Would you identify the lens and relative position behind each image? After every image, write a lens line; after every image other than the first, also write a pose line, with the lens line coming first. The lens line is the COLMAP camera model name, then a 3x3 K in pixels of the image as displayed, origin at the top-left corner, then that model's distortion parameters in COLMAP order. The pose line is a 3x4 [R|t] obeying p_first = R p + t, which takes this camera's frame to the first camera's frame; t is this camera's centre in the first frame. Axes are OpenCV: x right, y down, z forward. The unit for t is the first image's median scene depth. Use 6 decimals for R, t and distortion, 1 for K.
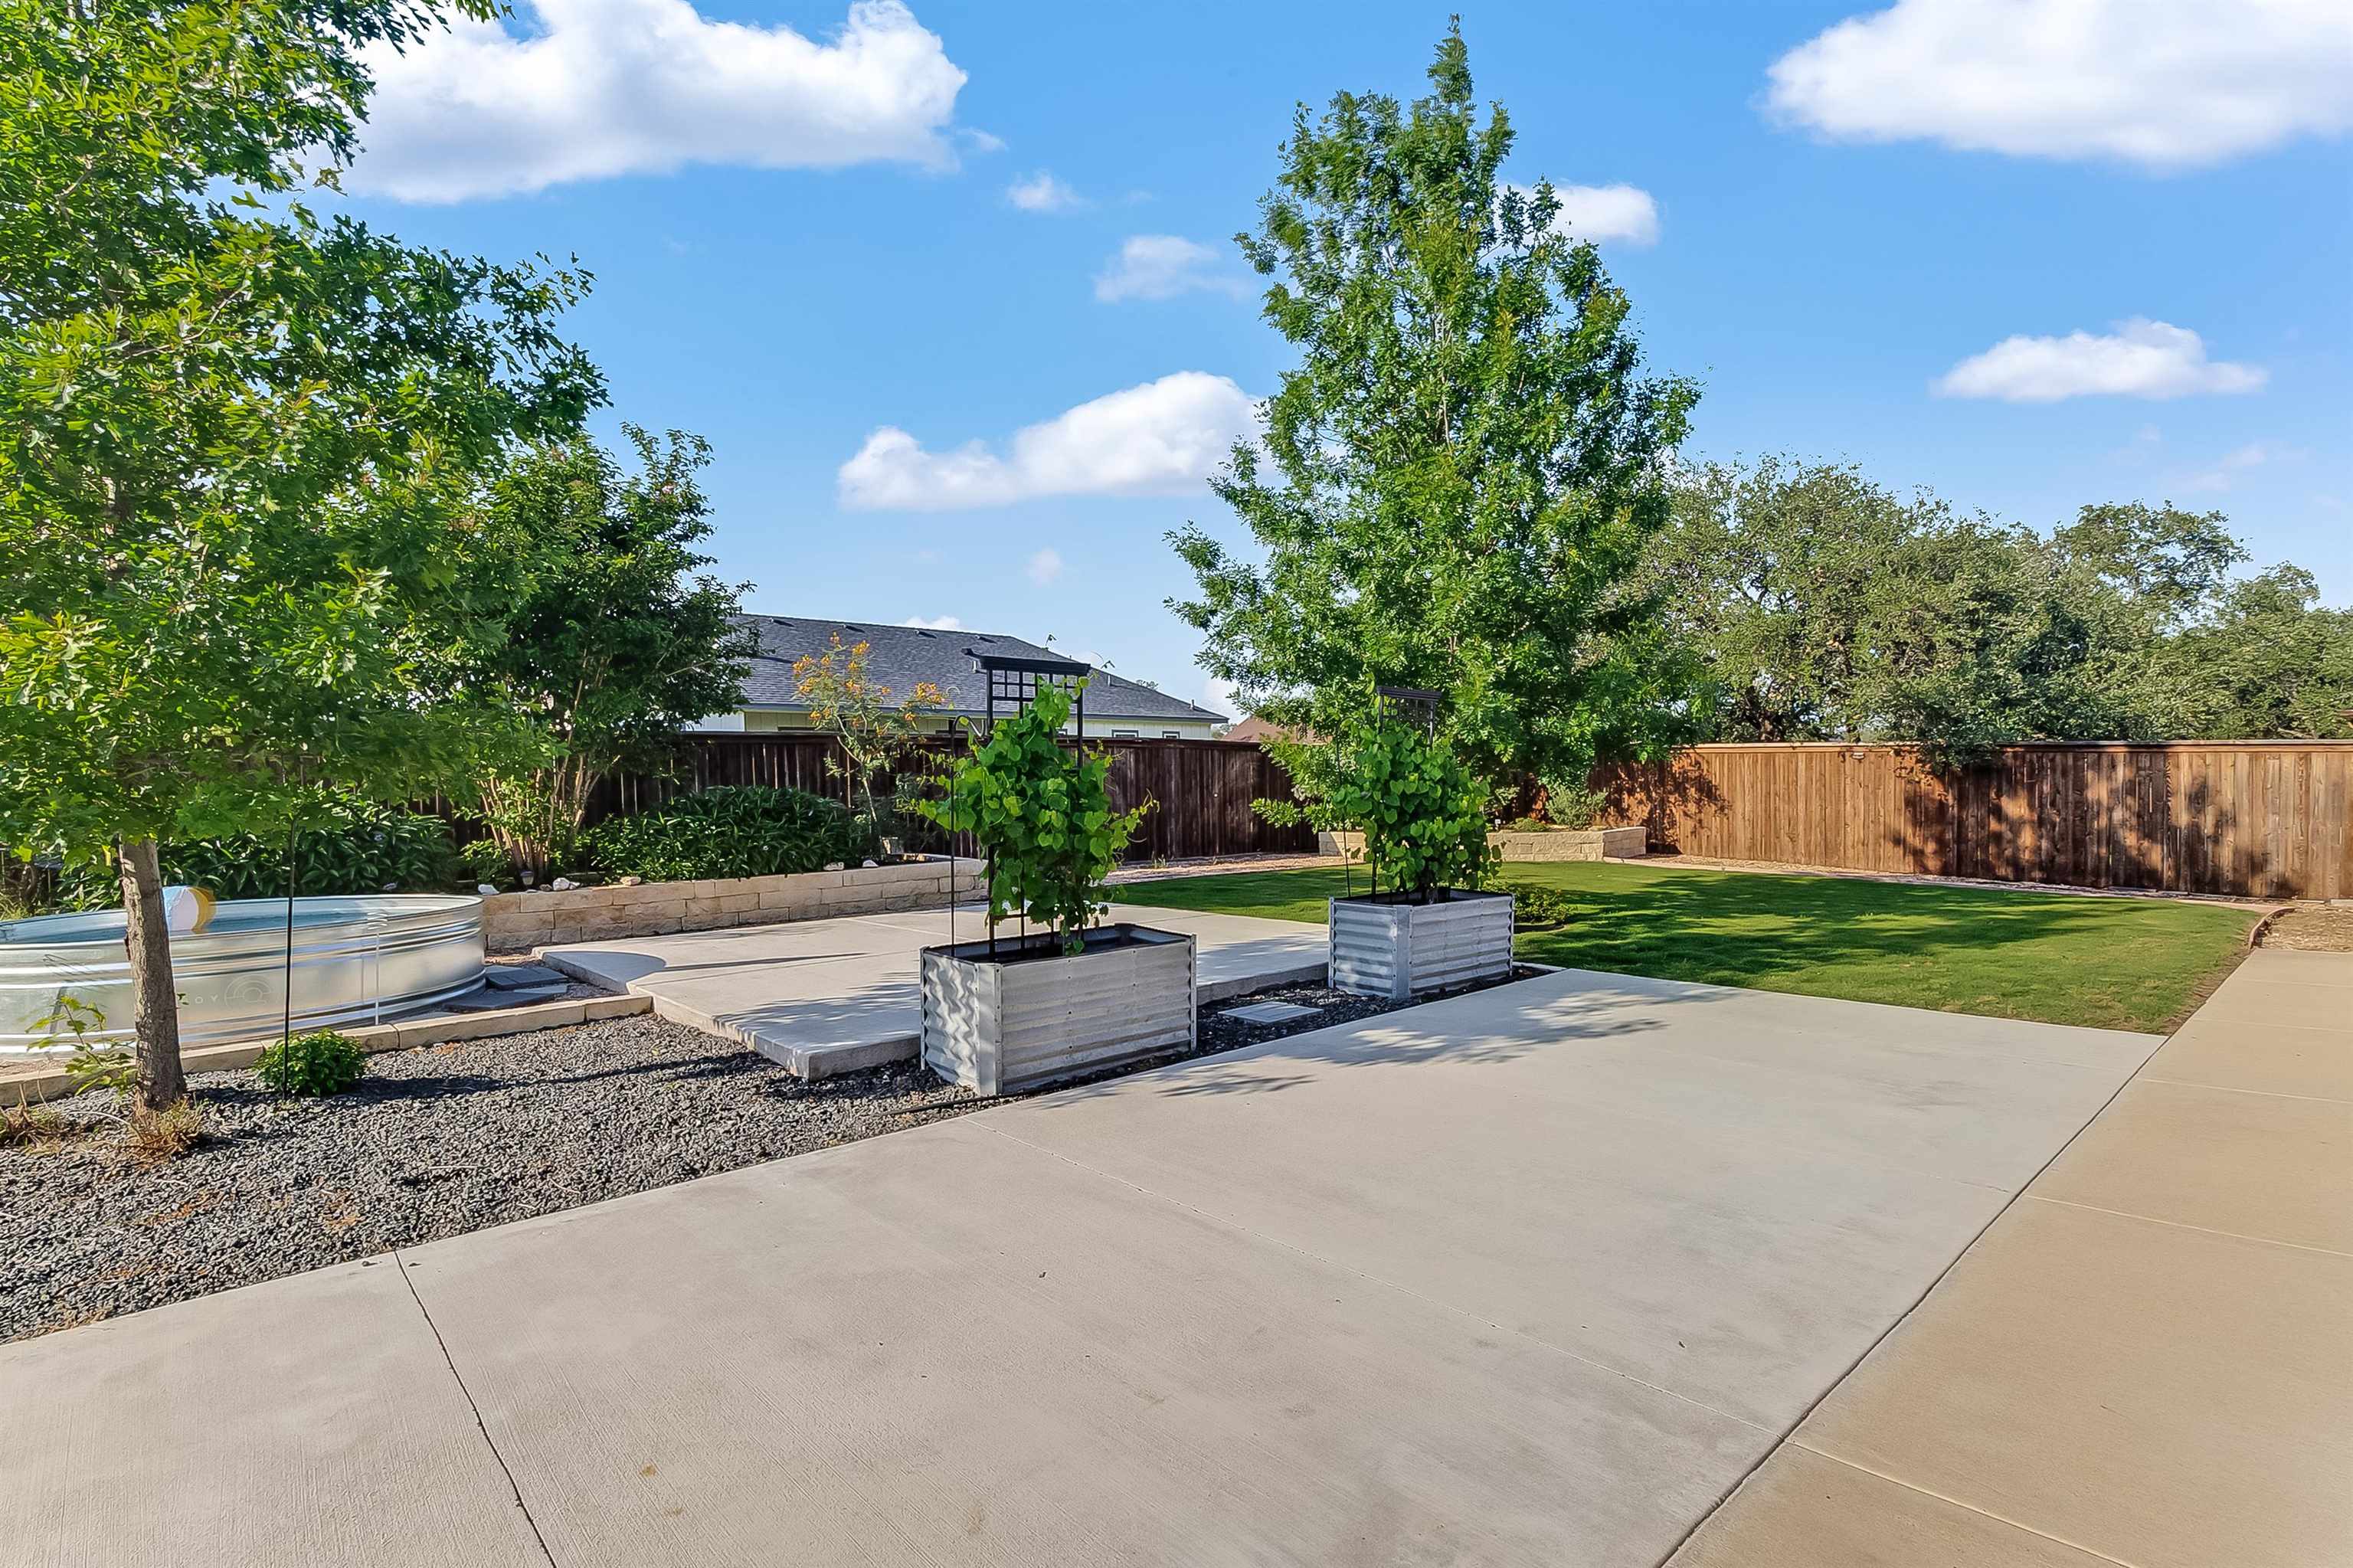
lens RADIAL K [[1139.6, 0, 1176.5], [0, 1139.6, 784.0], [0, 0, 1]] dist [0.000751, 0.001791]
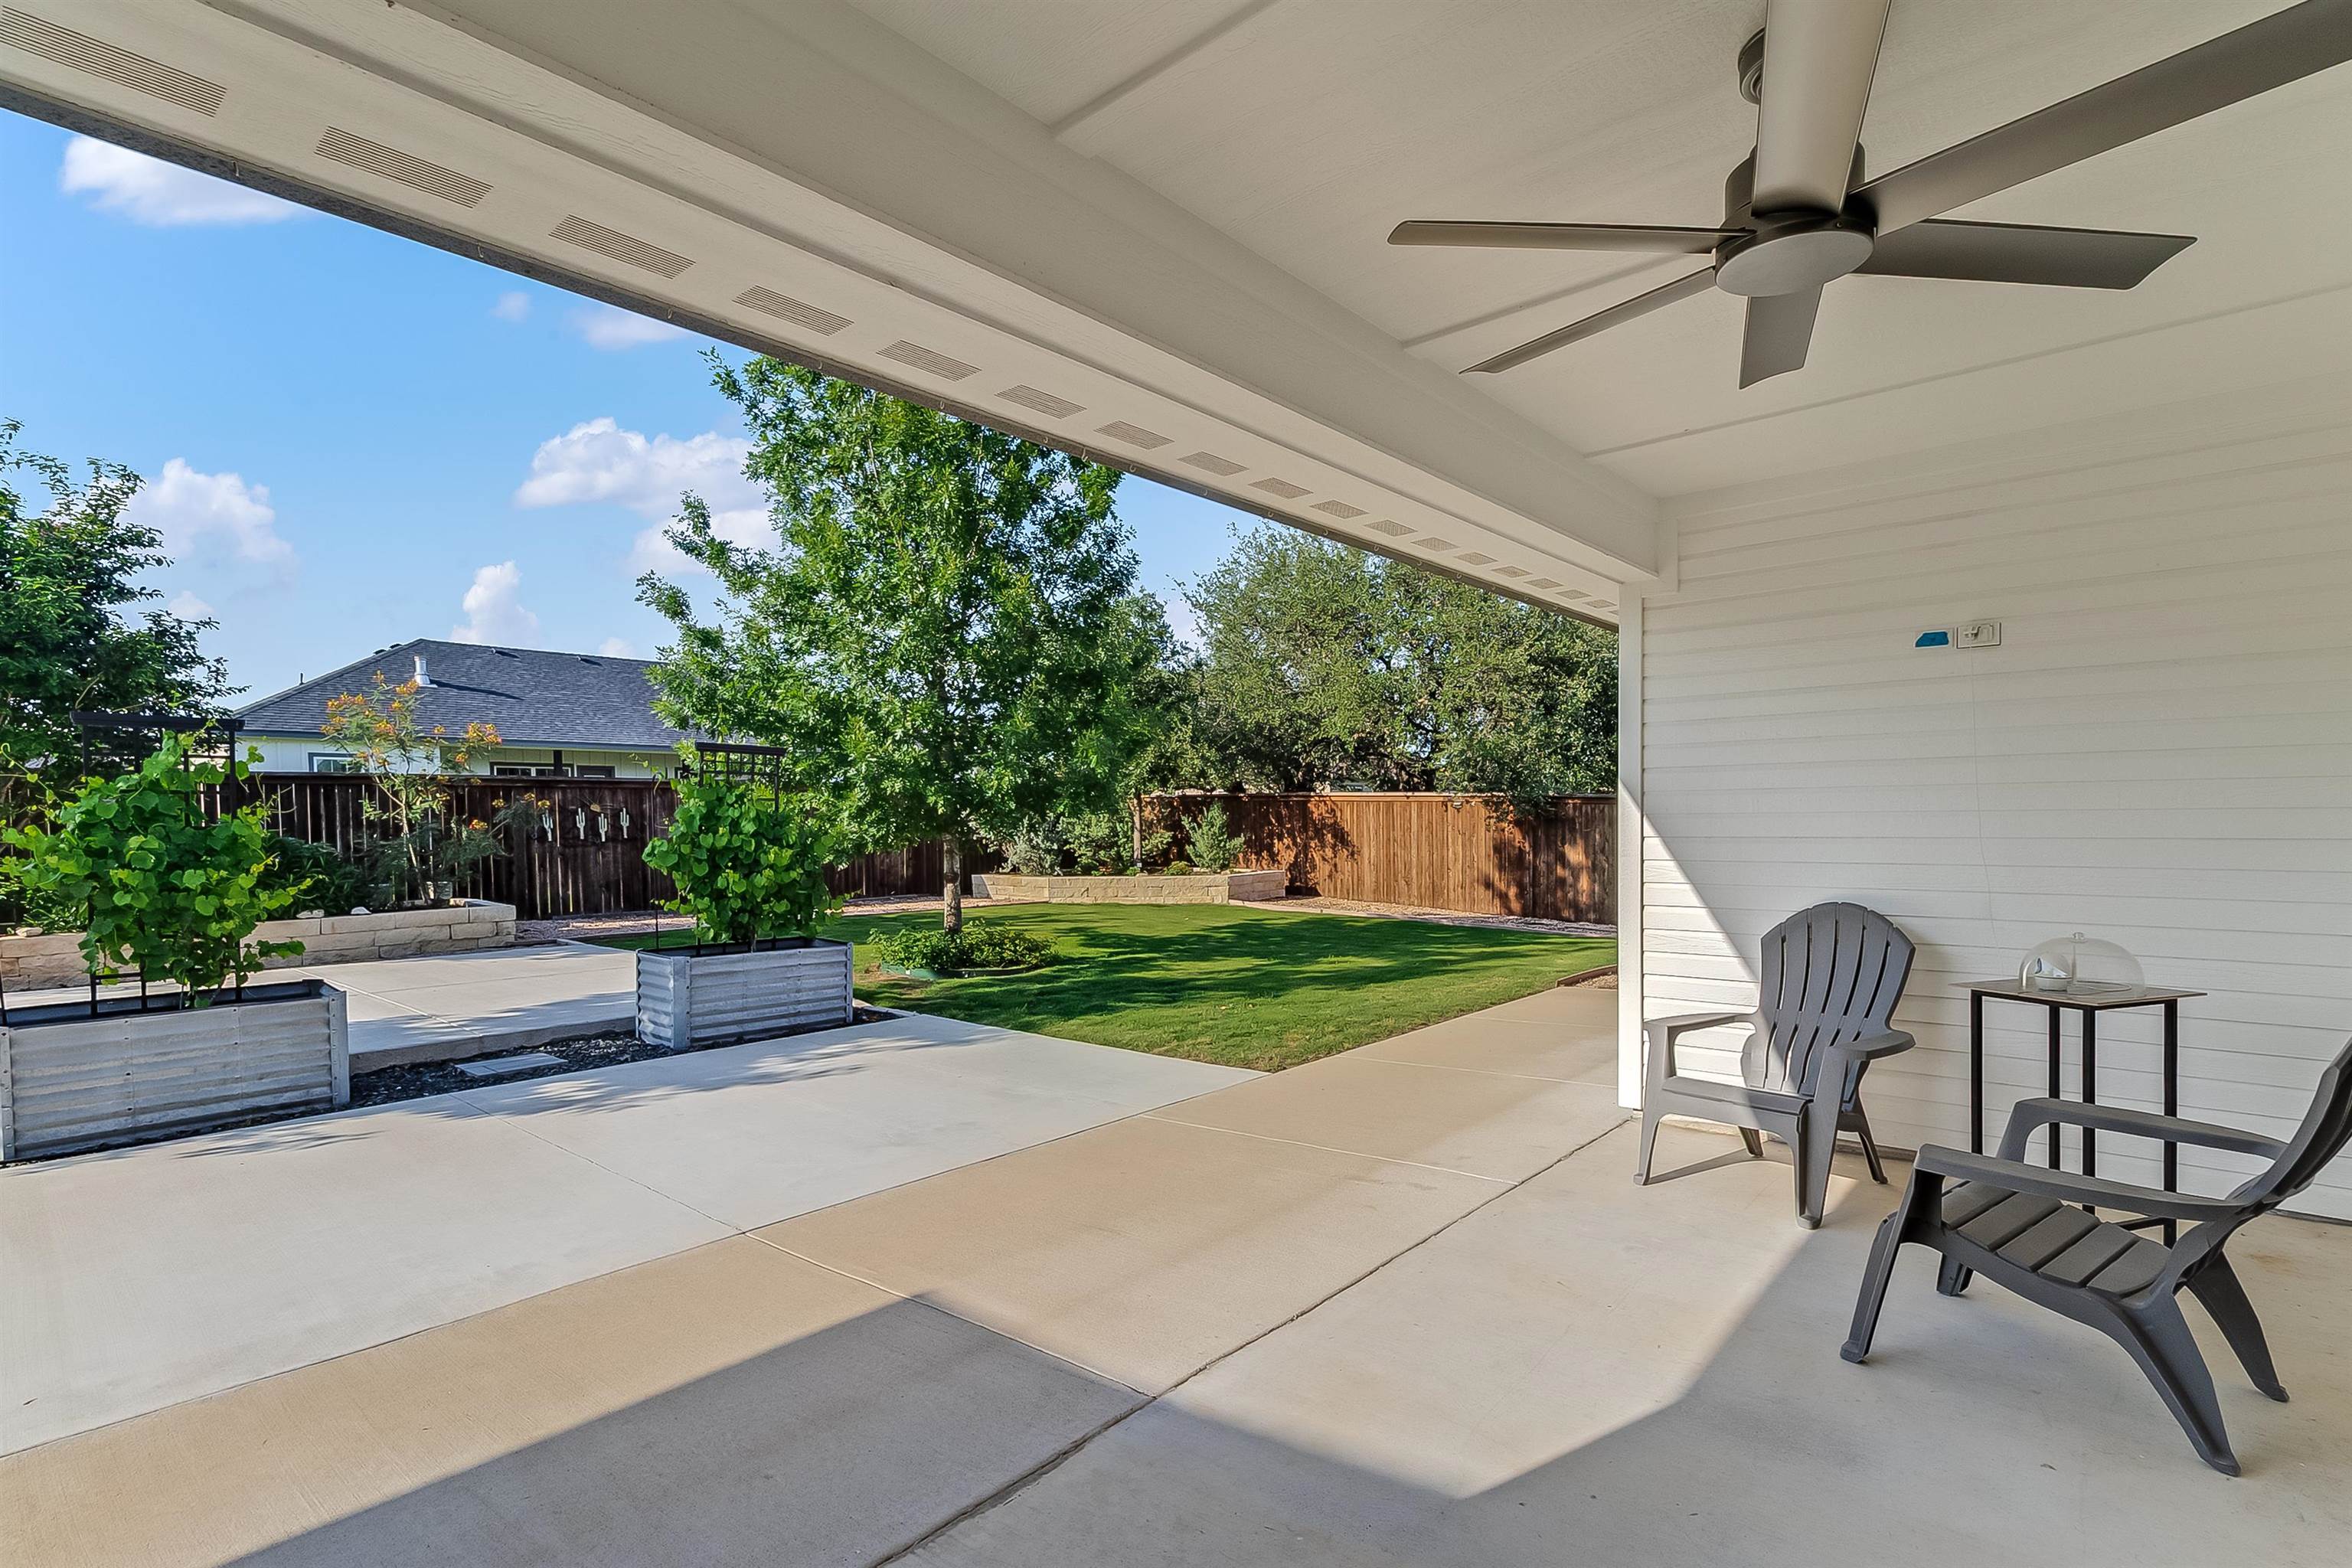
lens RADIAL K [[1124.4, 0, 1184.4], [0, 1124.4, 808.7], [0, 0, 1]] dist [0.000595, -0.000785]
pose [[0.992689, 0.008546, 0.120398, 0.232113], [-0.007182, 0.999905, -0.011753, -0.008082], [-0.120487, 0.010803, 0.992656, -0.026914]]
